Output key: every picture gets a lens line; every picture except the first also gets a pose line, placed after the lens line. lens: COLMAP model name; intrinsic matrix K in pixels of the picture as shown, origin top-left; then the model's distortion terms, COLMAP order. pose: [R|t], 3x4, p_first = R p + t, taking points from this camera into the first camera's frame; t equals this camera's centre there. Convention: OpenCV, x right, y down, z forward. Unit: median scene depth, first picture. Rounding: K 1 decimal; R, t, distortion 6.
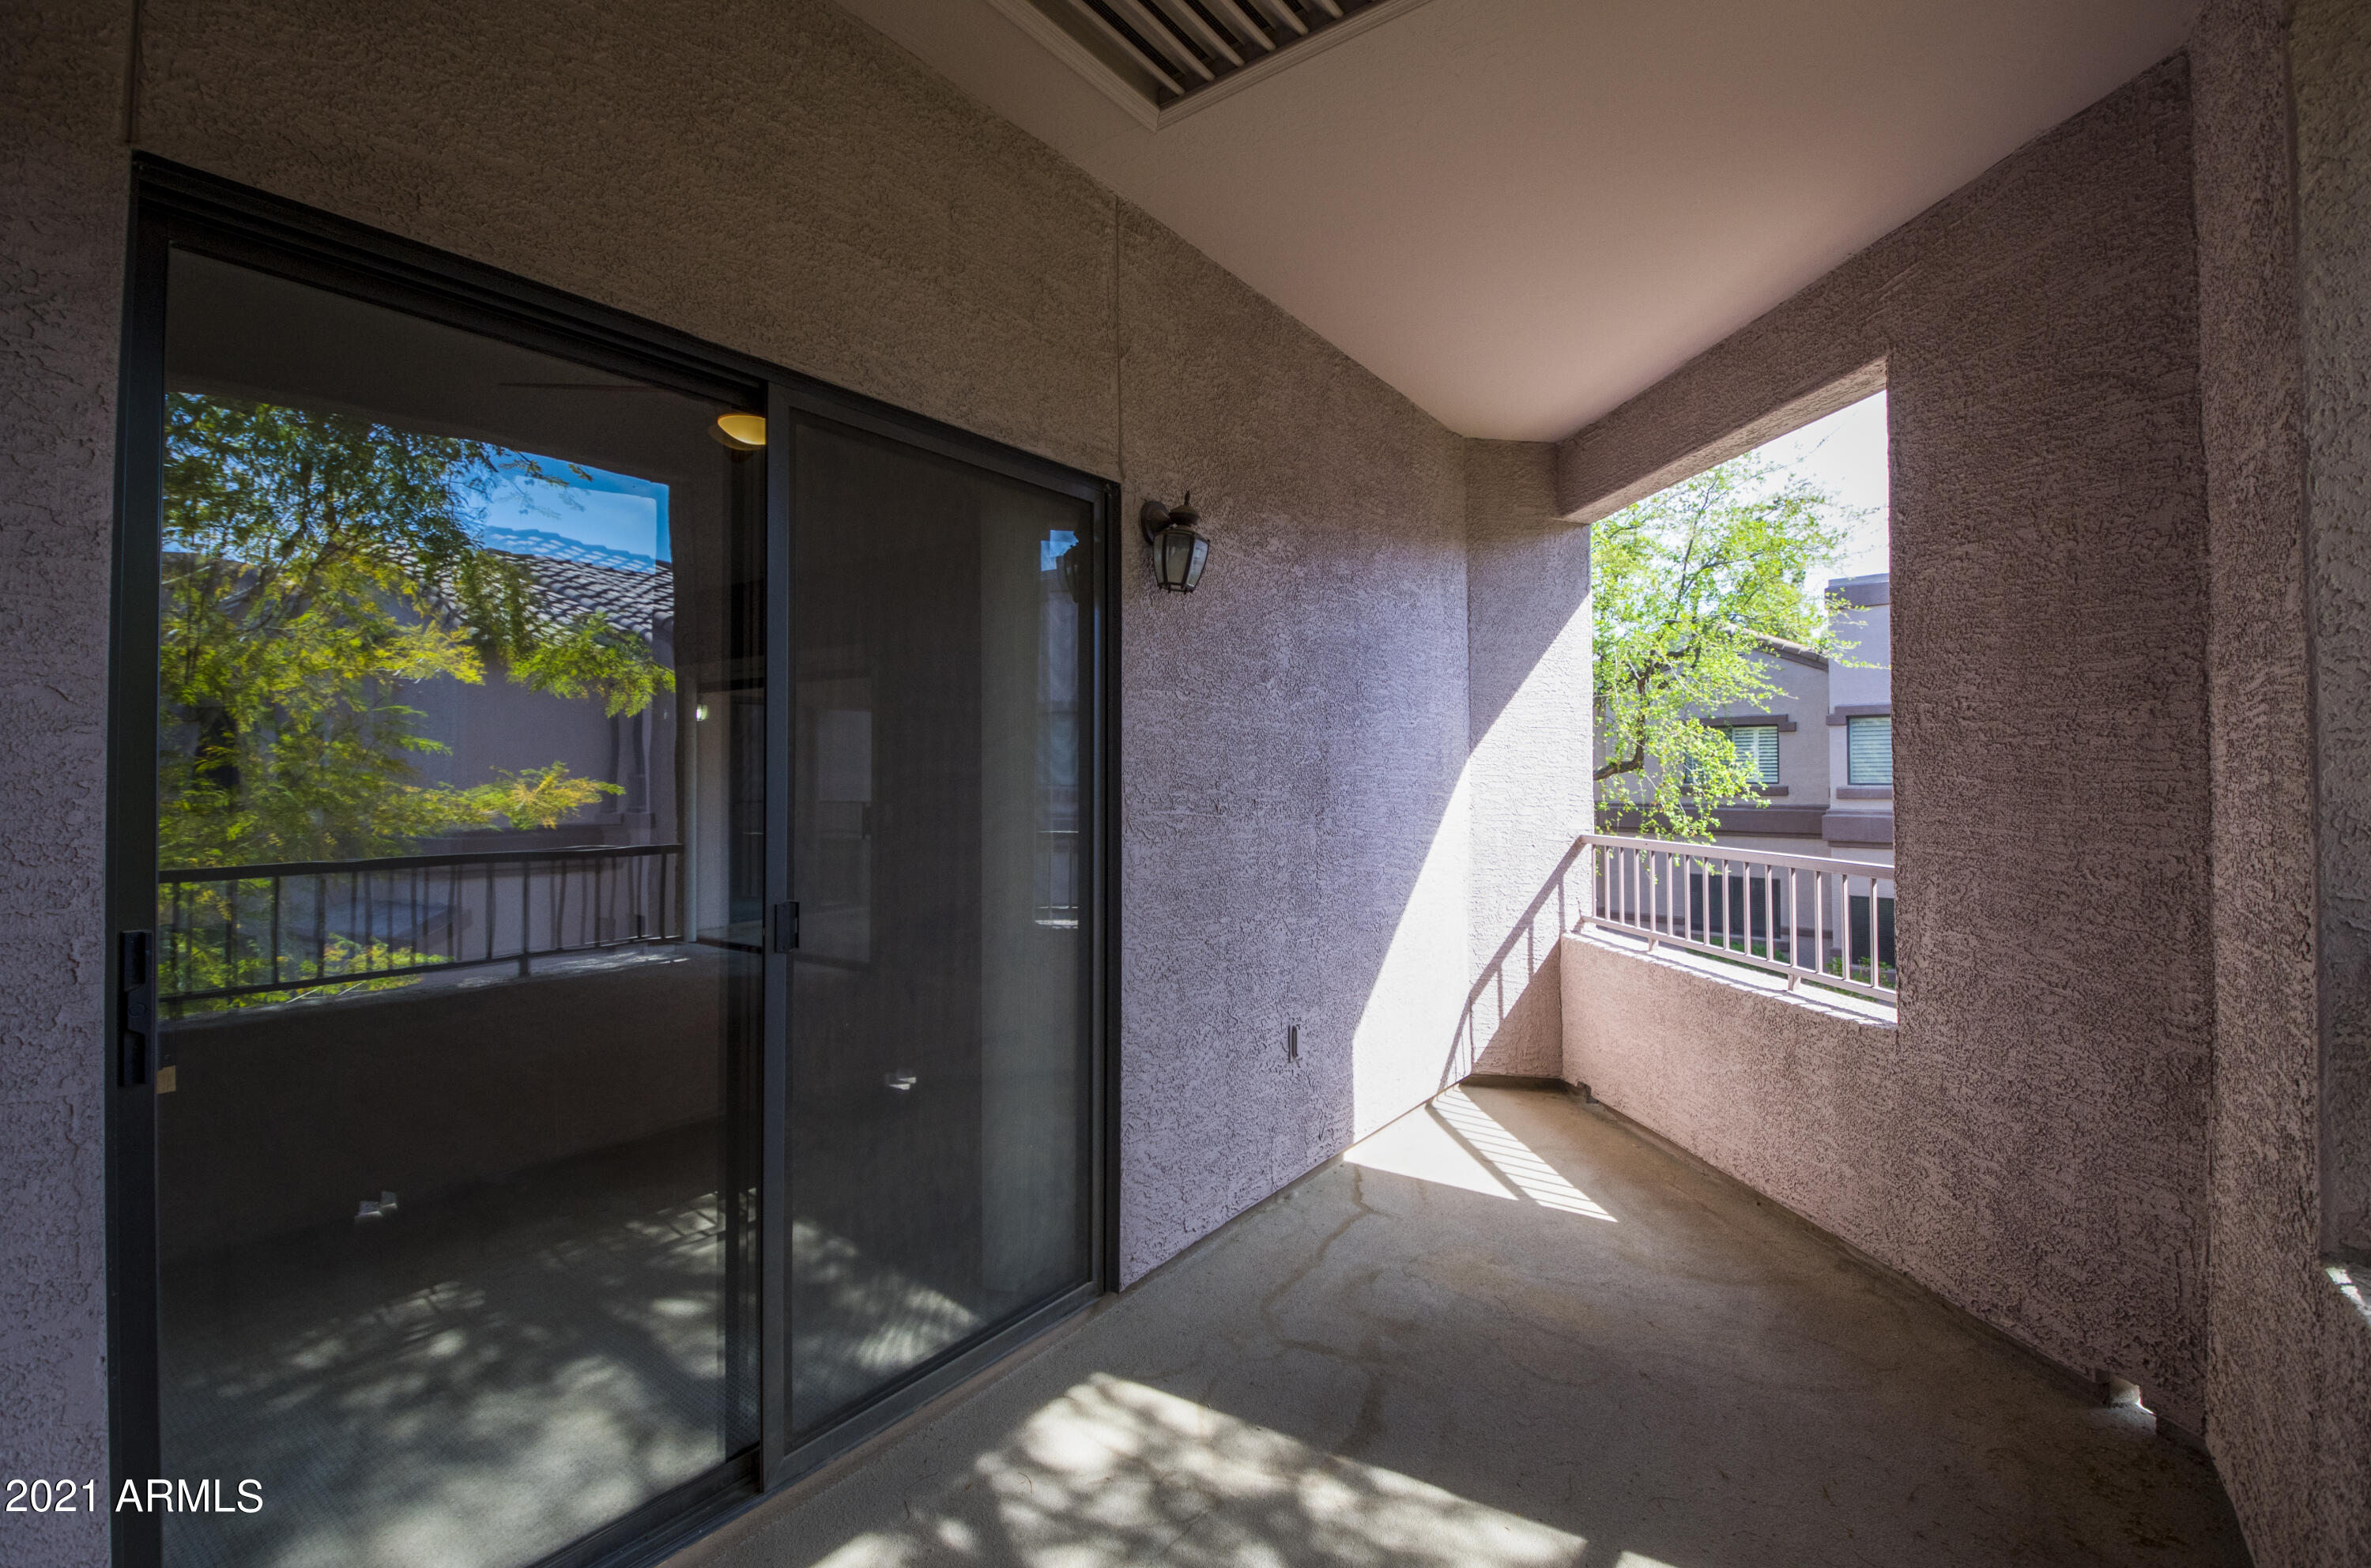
lens RADIAL K [[1015.7, 0, 1185.0], [0, 1015.7, 756.5], [0, 0, 1]] dist [0.000838, -0.018548]
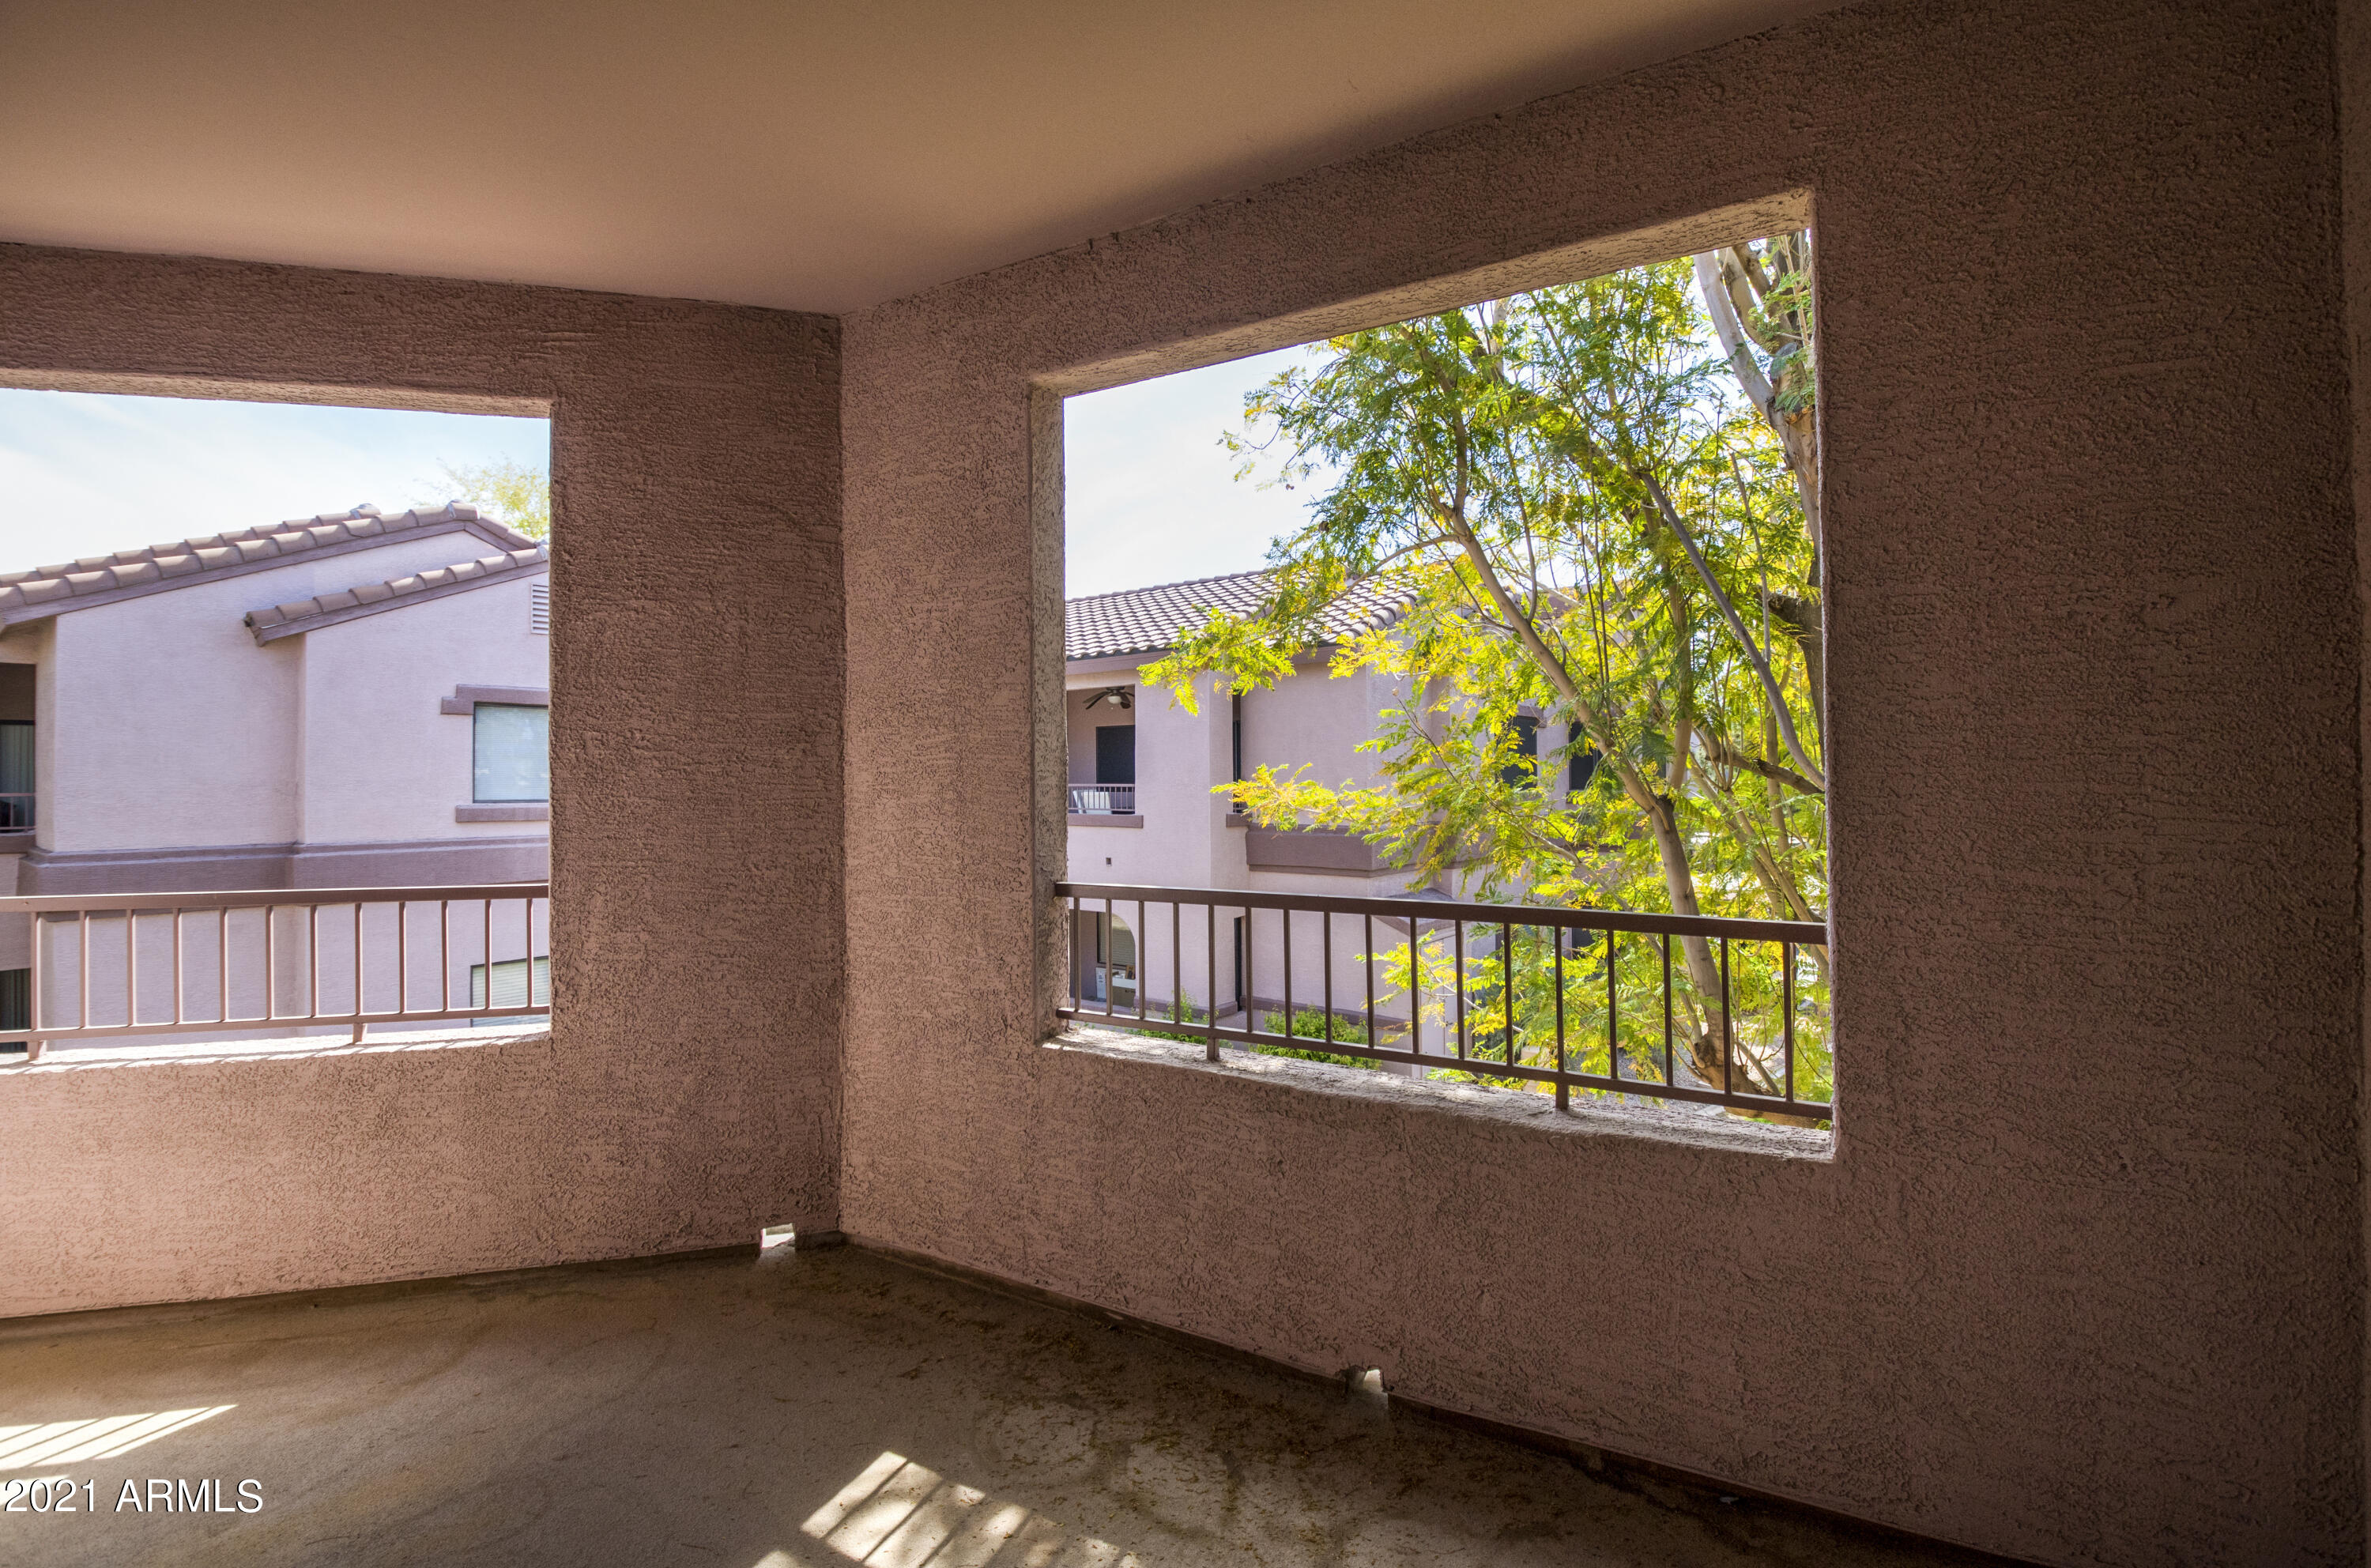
lens RADIAL K [[1021.0, 0, 1193.6], [0, 1021.0, 762.4], [0, 0, 1]] dist [0.018619, -0.034680]
pose [[-0.114771, 0.021772, 0.993153, -0.423500], [-0.009372, 0.999692, -0.022999, 0.000651], [-0.993348, -0.011948, -0.114531, 0.435590]]
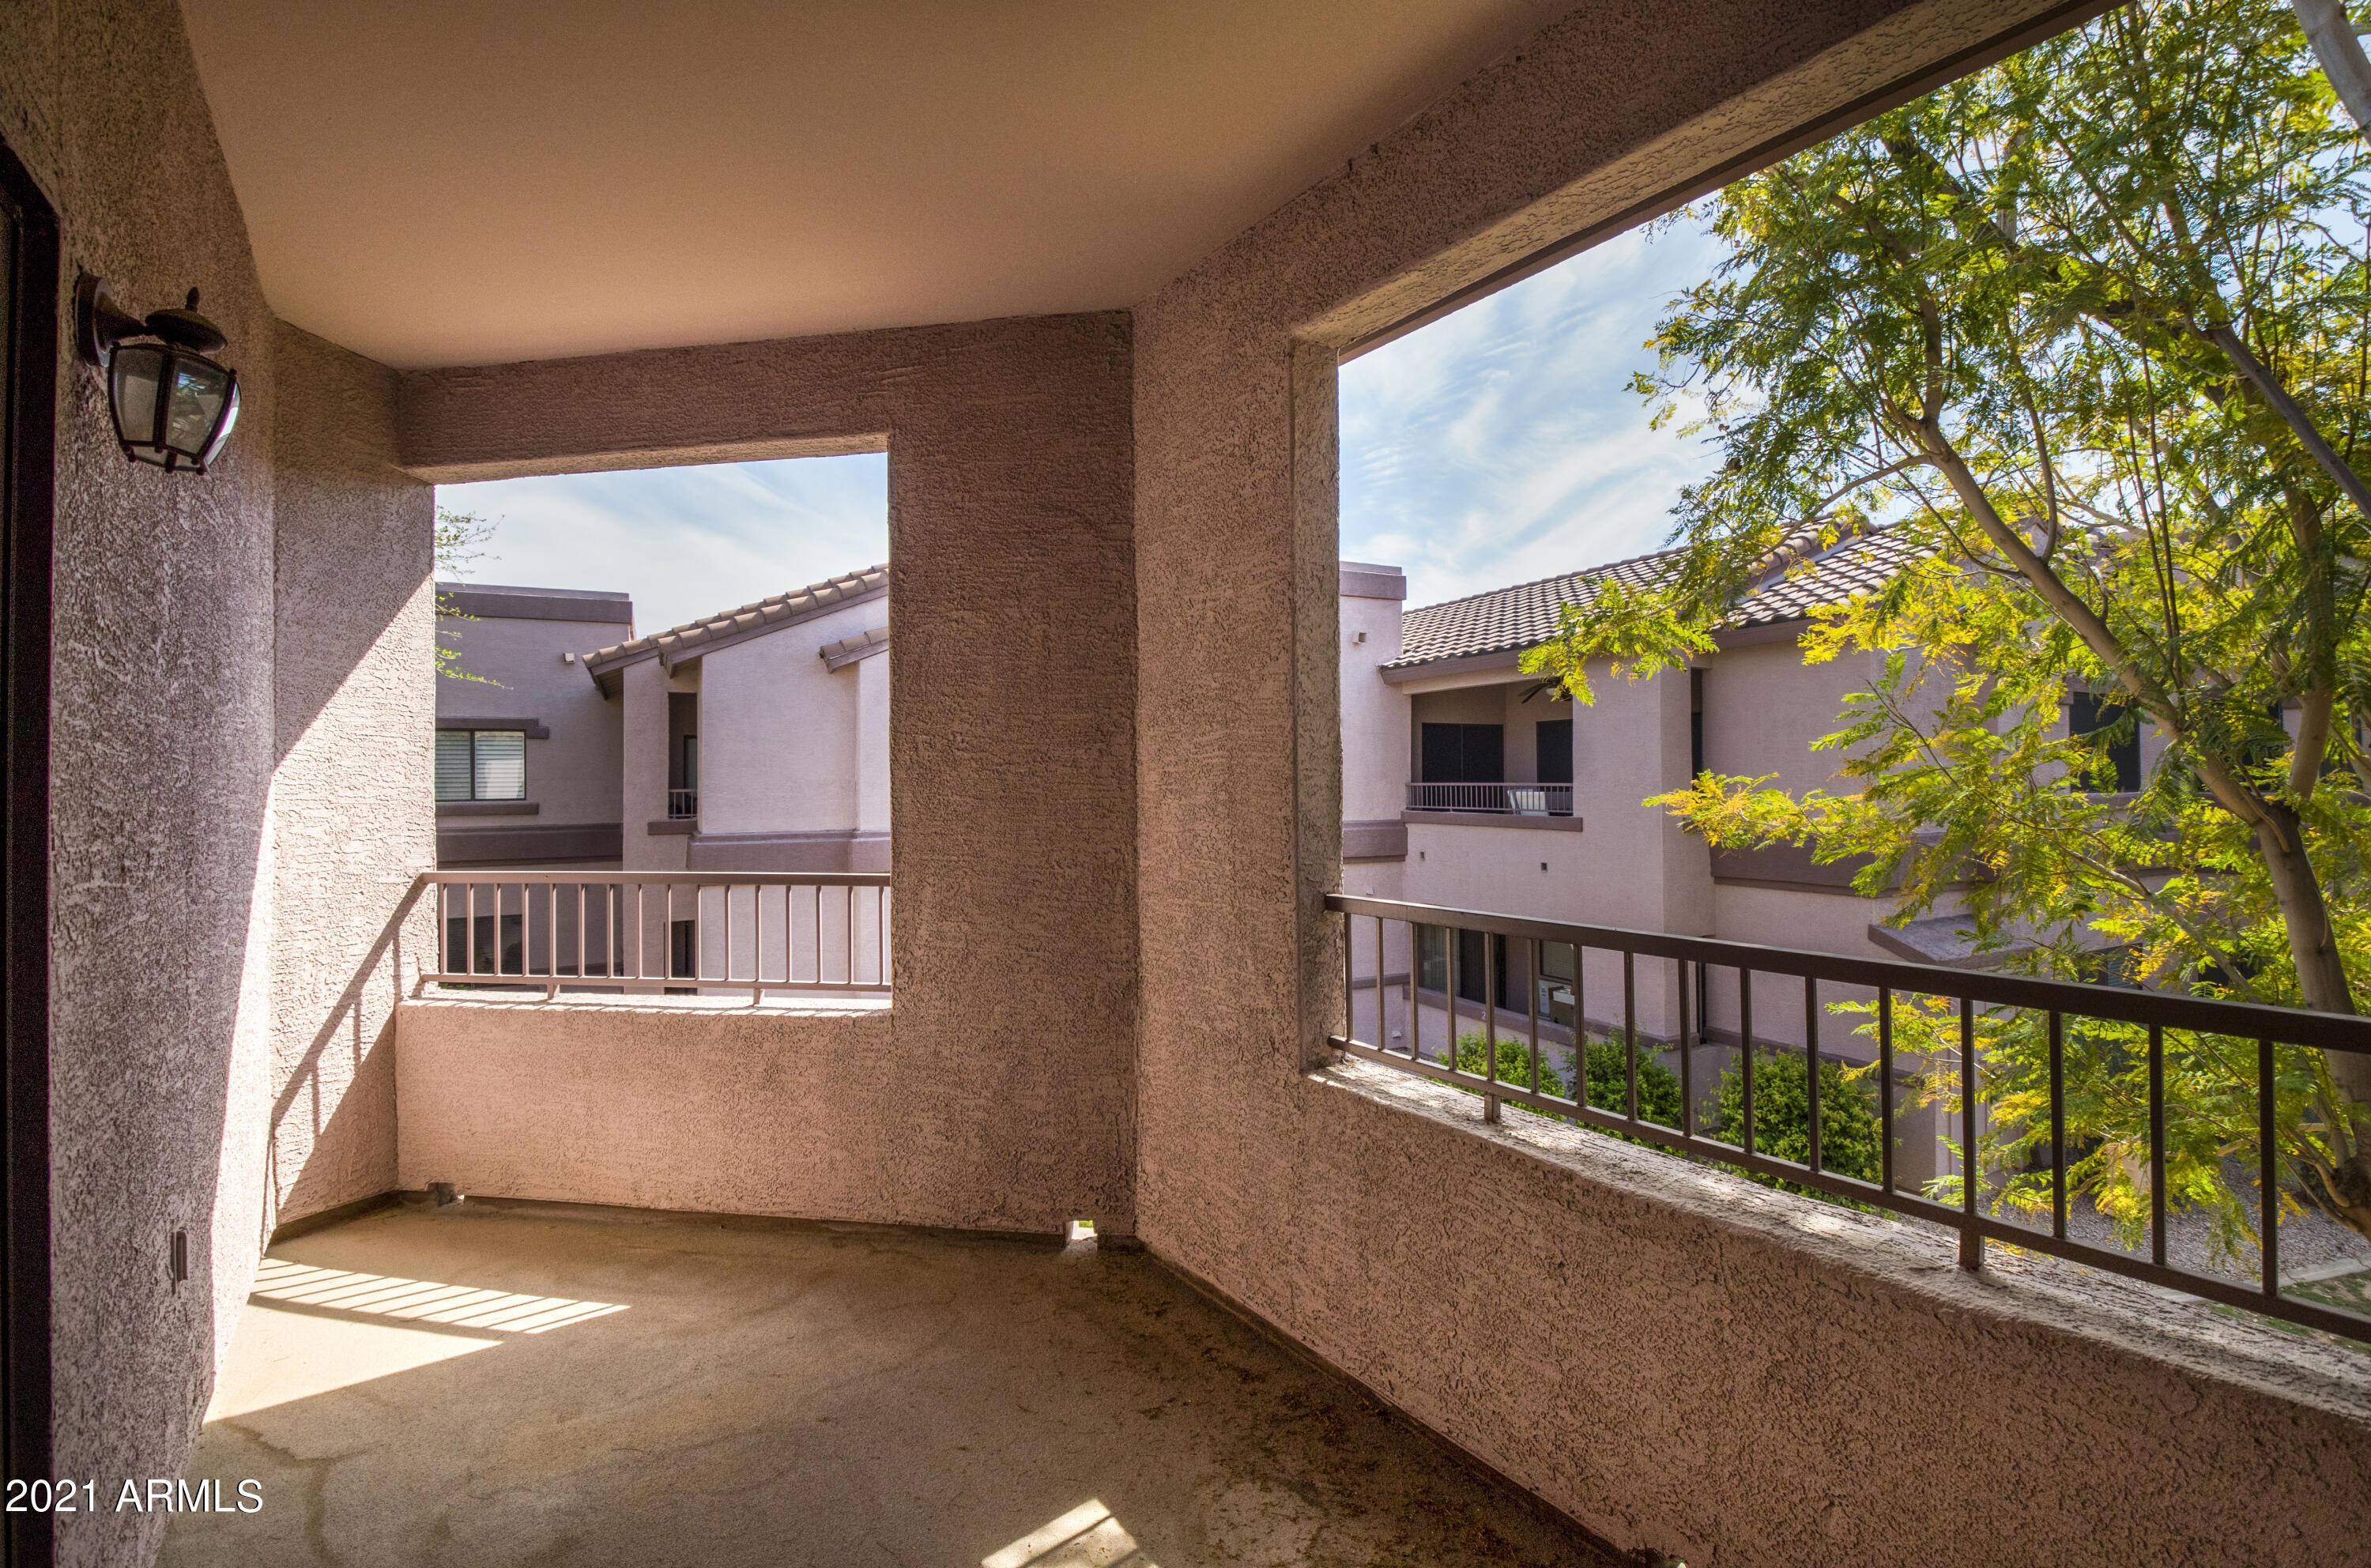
lens RADIAL K [[1035.0, 0, 1178.6], [0, 1035.0, 765.9], [0, 0, 1]] dist [0.025508, -0.037721]
pose [[0.310186, 0.016142, 0.950539, -0.318974], [-0.009953, 0.999856, -0.013732, -0.002162], [-0.950624, -0.005201, 0.310302, 0.301682]]
